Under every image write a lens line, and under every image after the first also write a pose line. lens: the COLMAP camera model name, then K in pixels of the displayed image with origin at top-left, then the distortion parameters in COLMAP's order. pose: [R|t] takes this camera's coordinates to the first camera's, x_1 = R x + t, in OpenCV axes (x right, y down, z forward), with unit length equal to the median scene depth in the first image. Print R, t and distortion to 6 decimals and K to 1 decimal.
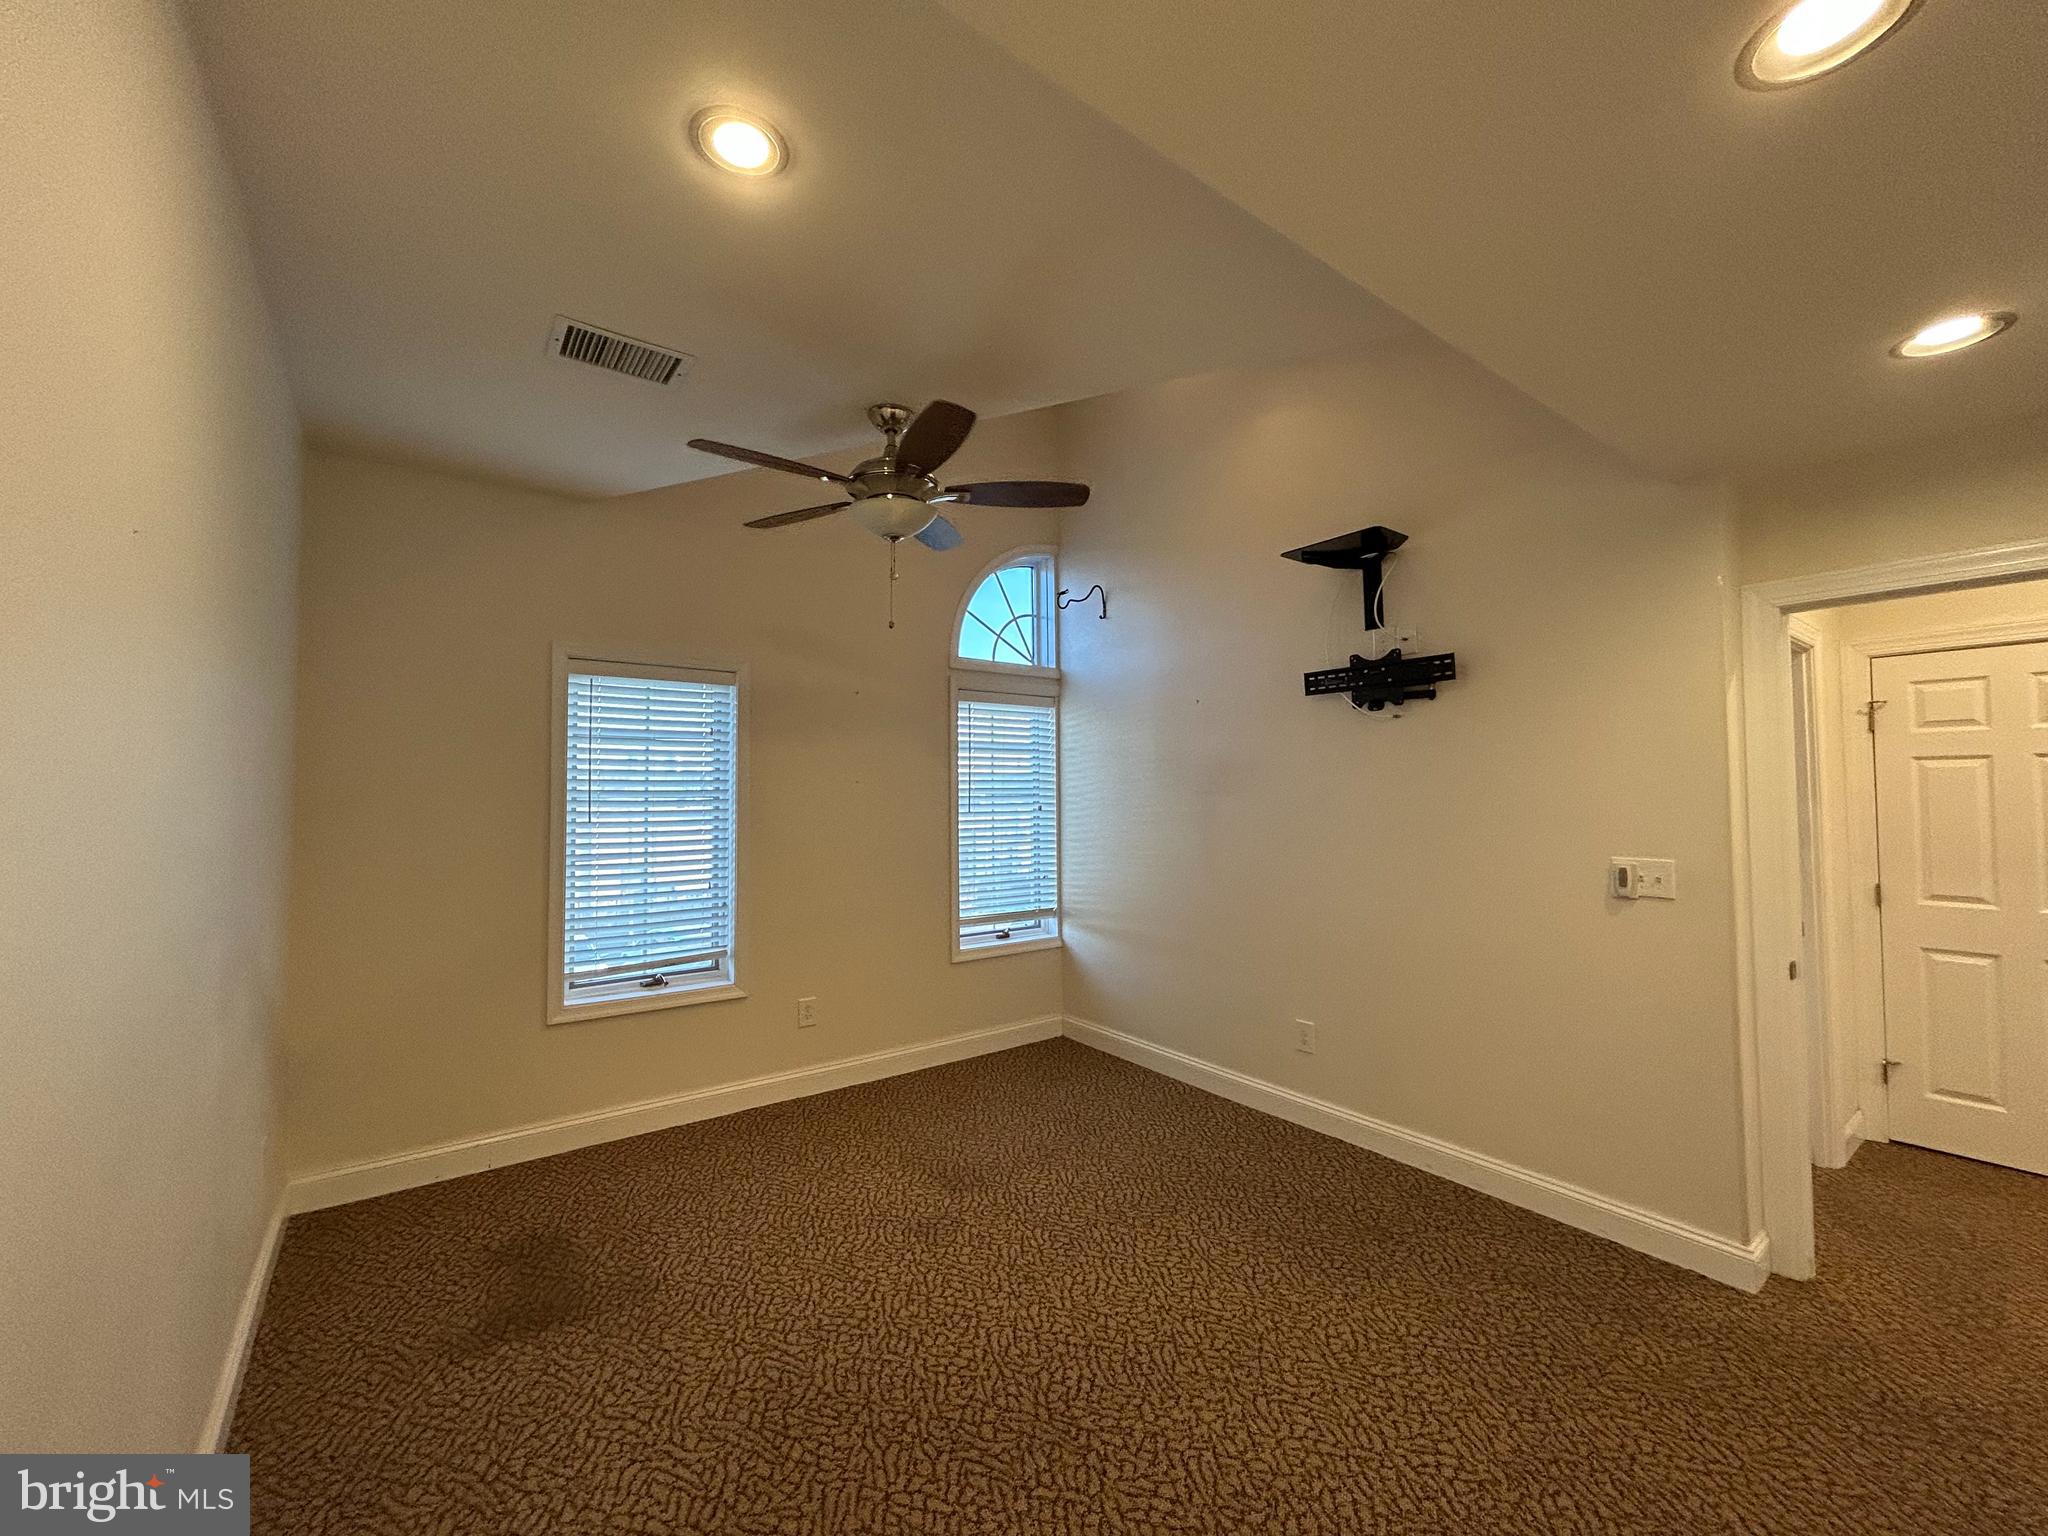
lens RADIAL K [[824.9, 0, 1014.2], [0, 824.9, 777.8], [0, 0, 1]] dist [0.001306, 0.000630]
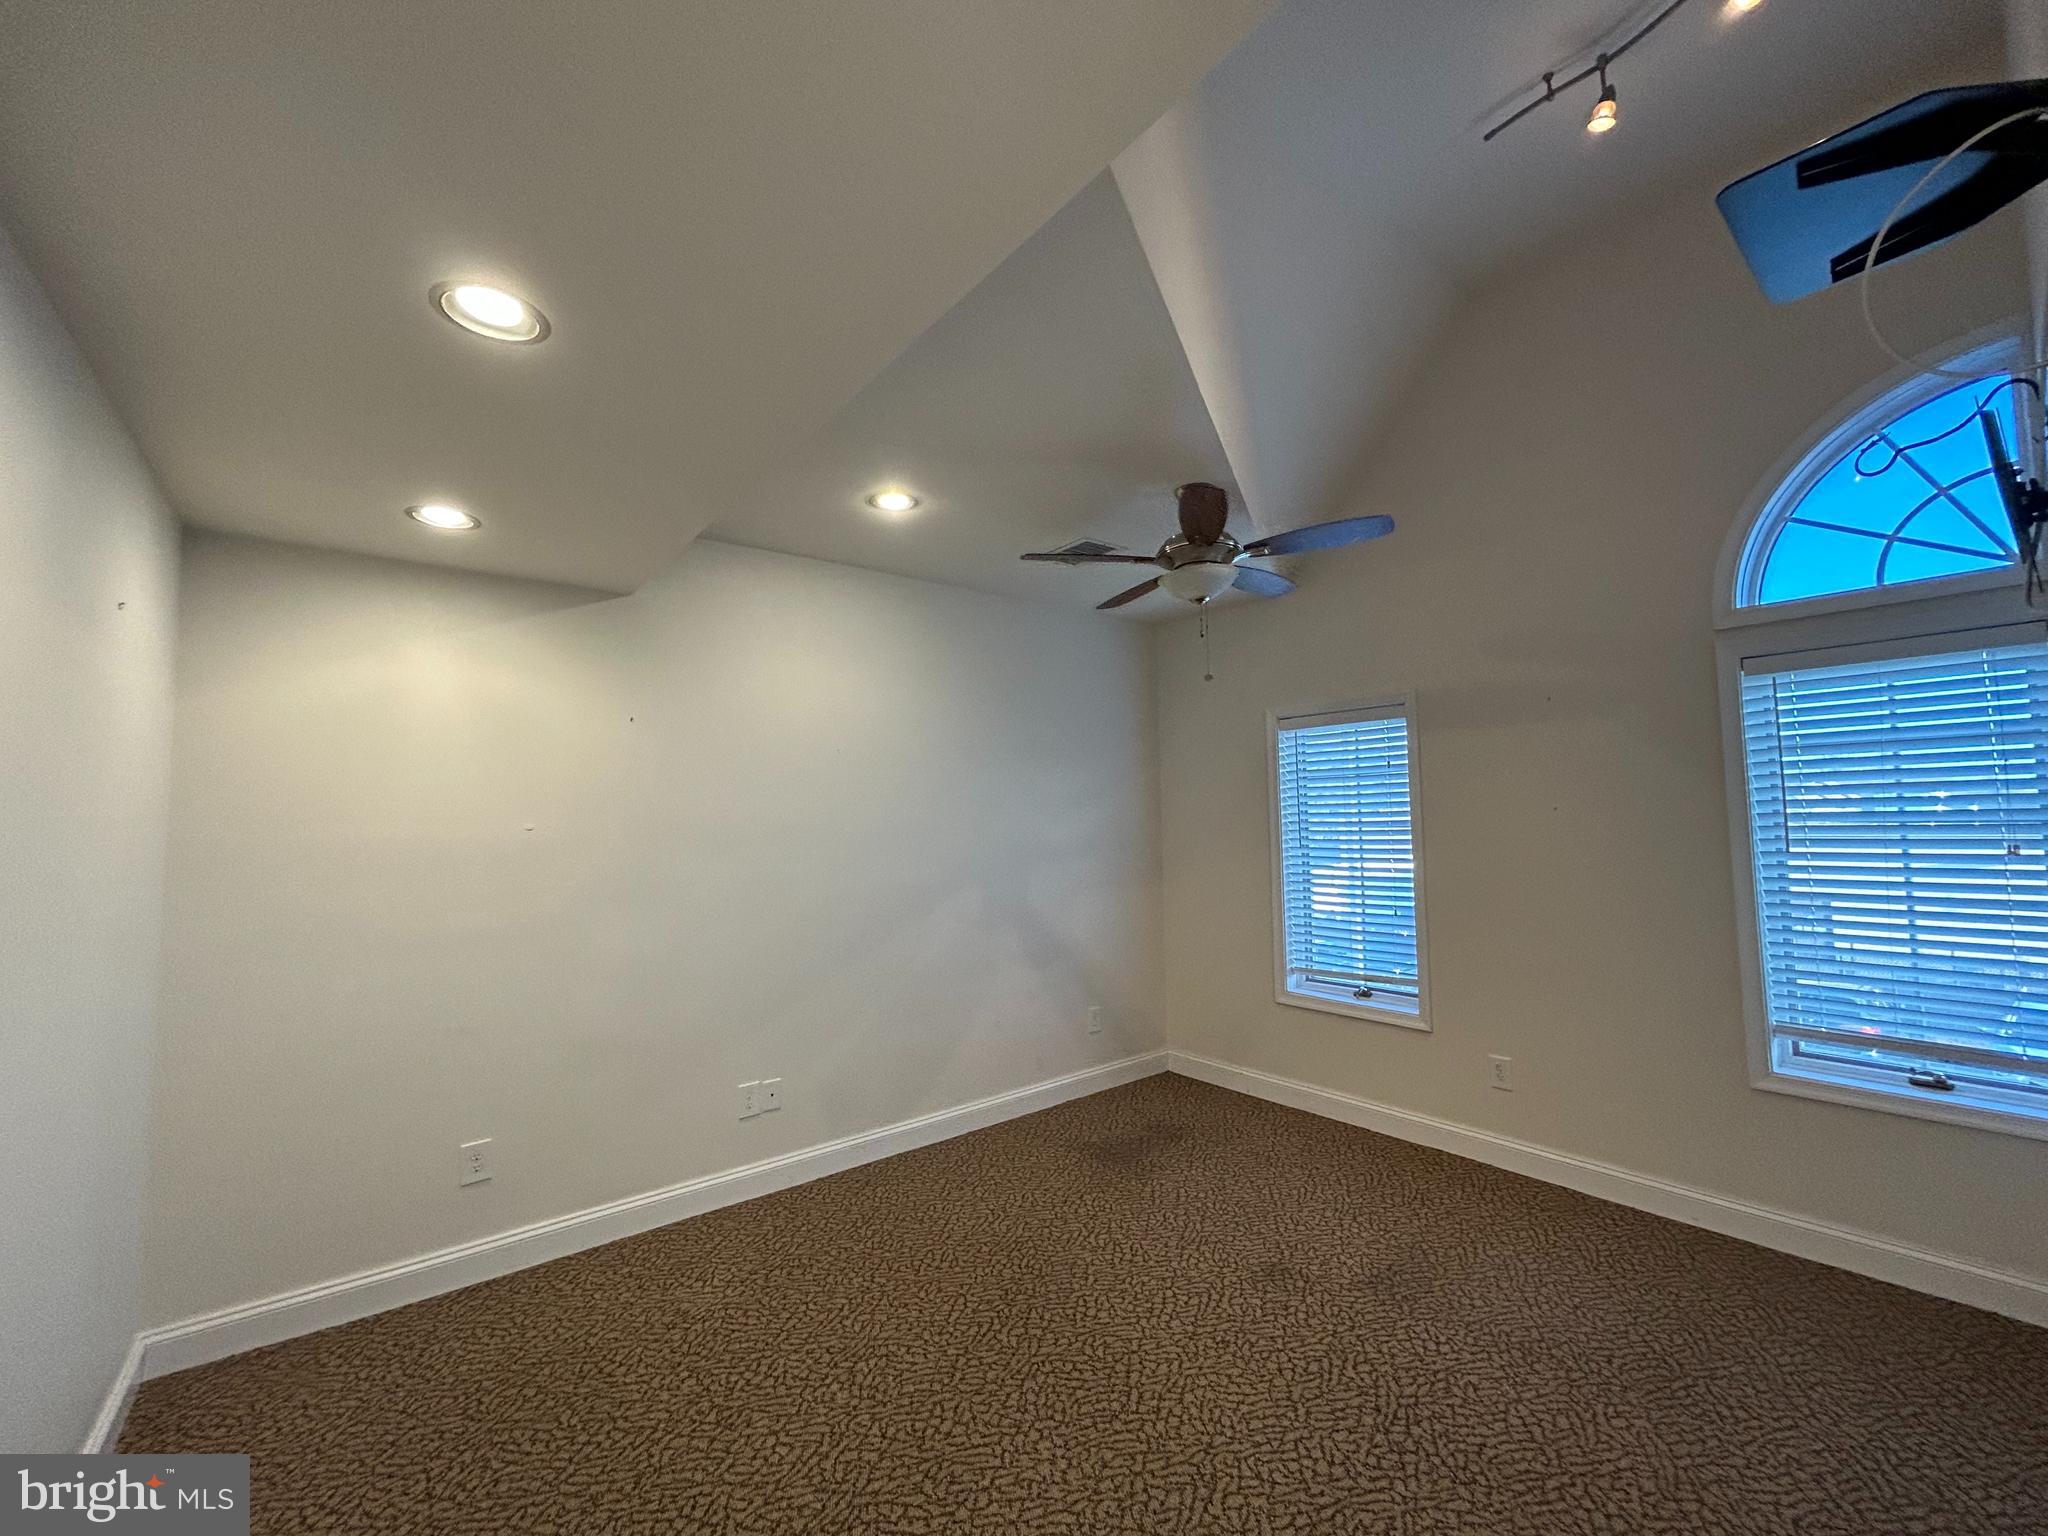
lens RADIAL K [[824.9, 0, 1031.5], [0, 824.9, 751.7], [0, 0, 1]] dist [0.001306, 0.000630]
pose [[0.032194, -0.082865, -0.996041, 0.544316], [0.031767, 0.996139, -0.081846, 0.000381], [0.998977, -0.029006, 0.034702, 0.412484]]
